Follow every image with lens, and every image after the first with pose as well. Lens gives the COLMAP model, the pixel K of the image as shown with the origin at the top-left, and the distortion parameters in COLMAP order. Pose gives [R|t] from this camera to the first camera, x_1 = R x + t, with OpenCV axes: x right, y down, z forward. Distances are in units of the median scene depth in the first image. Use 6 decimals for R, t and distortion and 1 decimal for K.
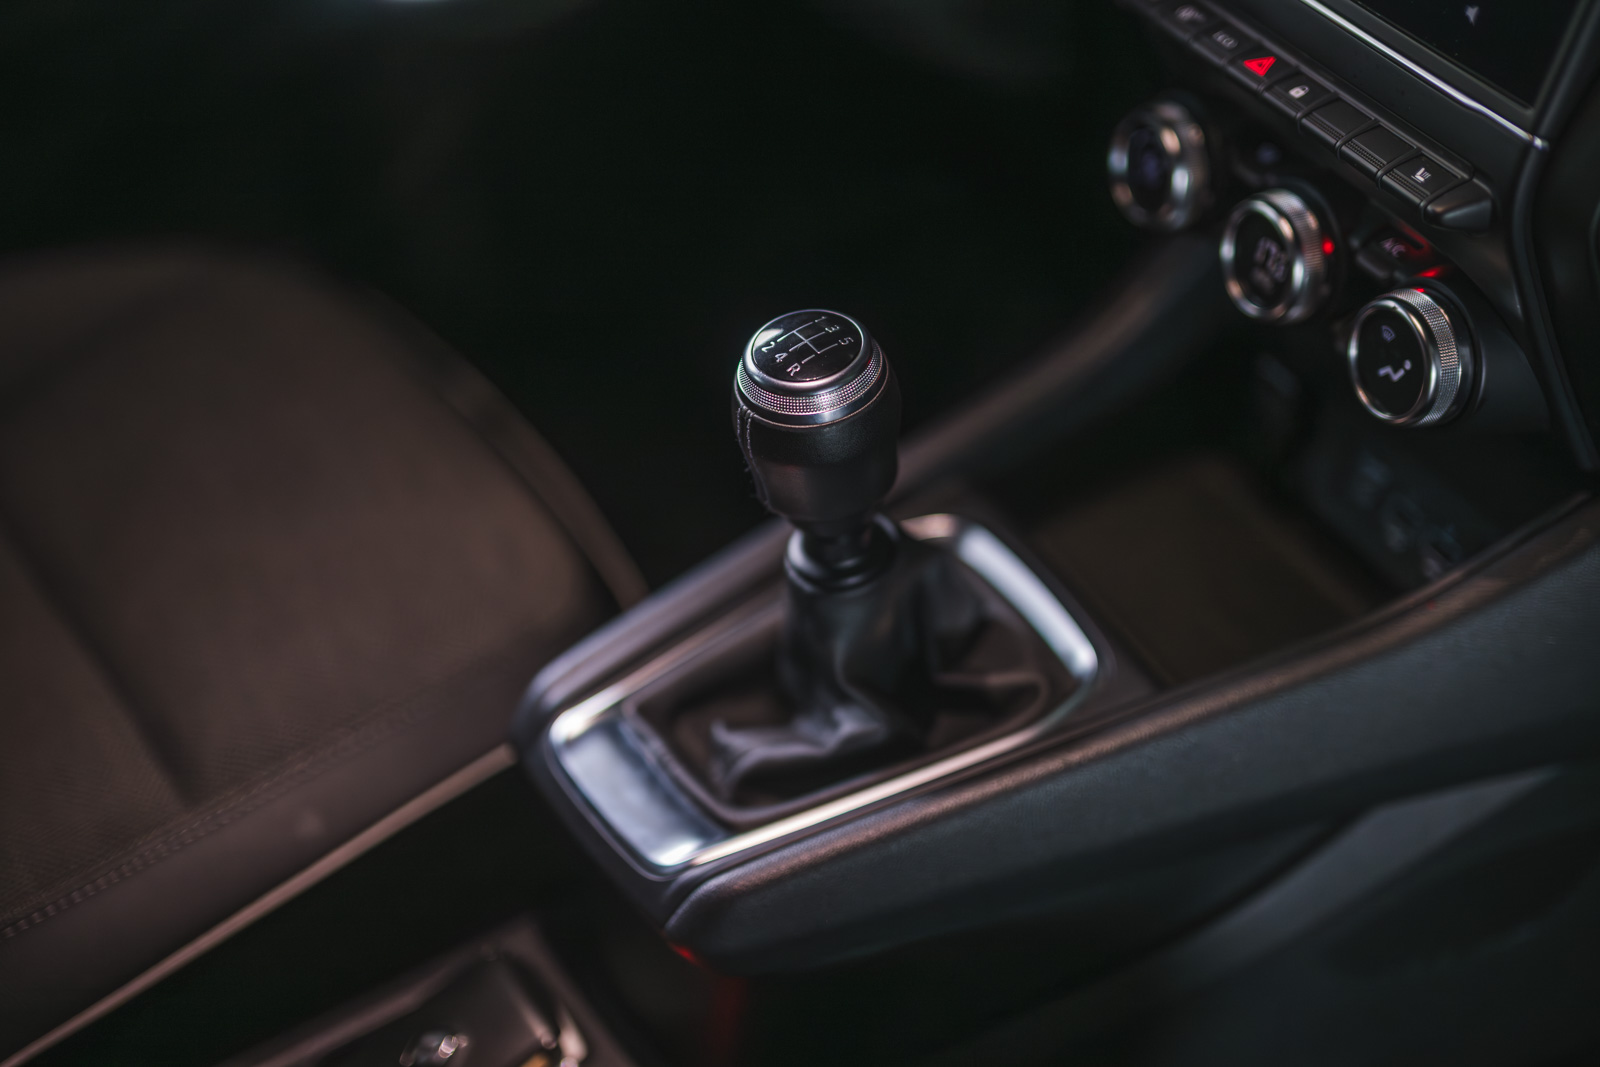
lens RADIAL K [[2356.7, 0, 775.1], [0, 2356.7, 529.7], [0, 0, 1]] dist [-0.002237, 0.043244]
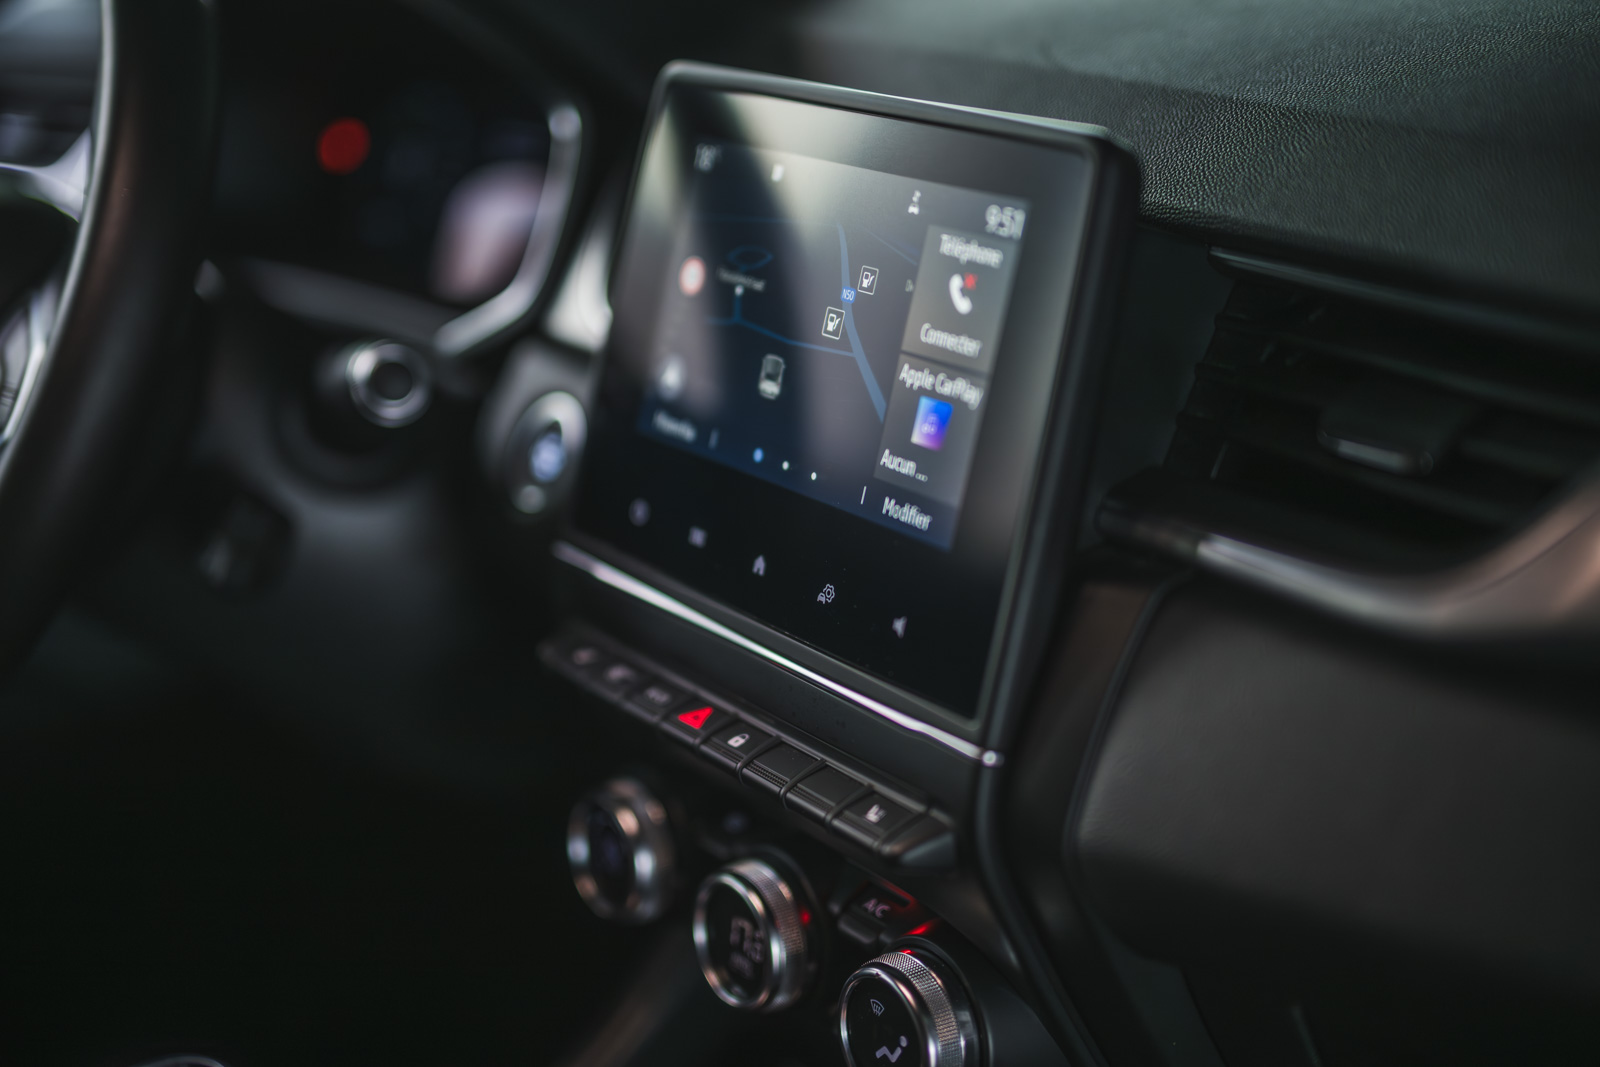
lens RADIAL K [[2327.4, 0, 801.6], [0, 2327.4, 576.9], [0, 0, 1]] dist [0.019614, 0.024692]
pose [[0.983717, -0.087217, 0.157146, 0.113009], [0.130575, 0.947634, -0.291445, 0.010111], [-0.123498, 0.307219, 0.943592, 0.164536]]
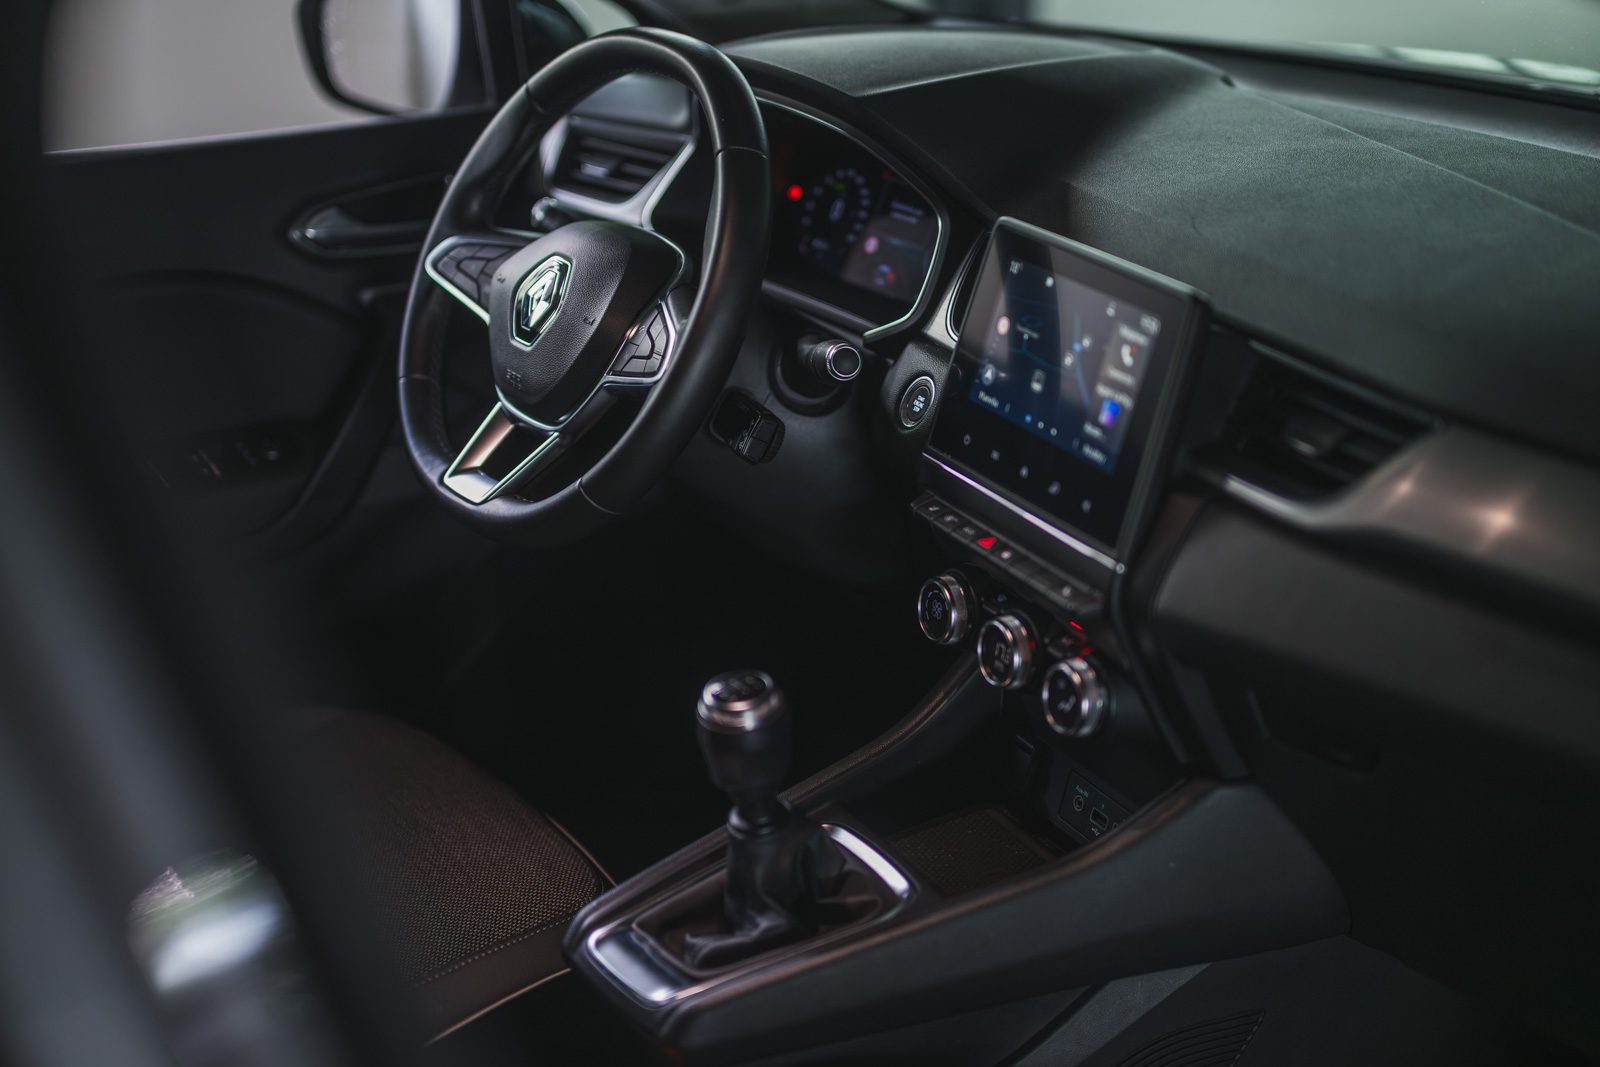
lens RADIAL K [[2327.4, 0, 801.6], [0, 2327.4, 576.9], [0, 0, 1]] dist [0.019614, 0.024692]
pose [[0.999168, -0.009999, 0.039548, -0.006530], [0.019458, 0.968912, -0.246639, 0.264016], [-0.035852, 0.247204, 0.968300, -0.710062]]
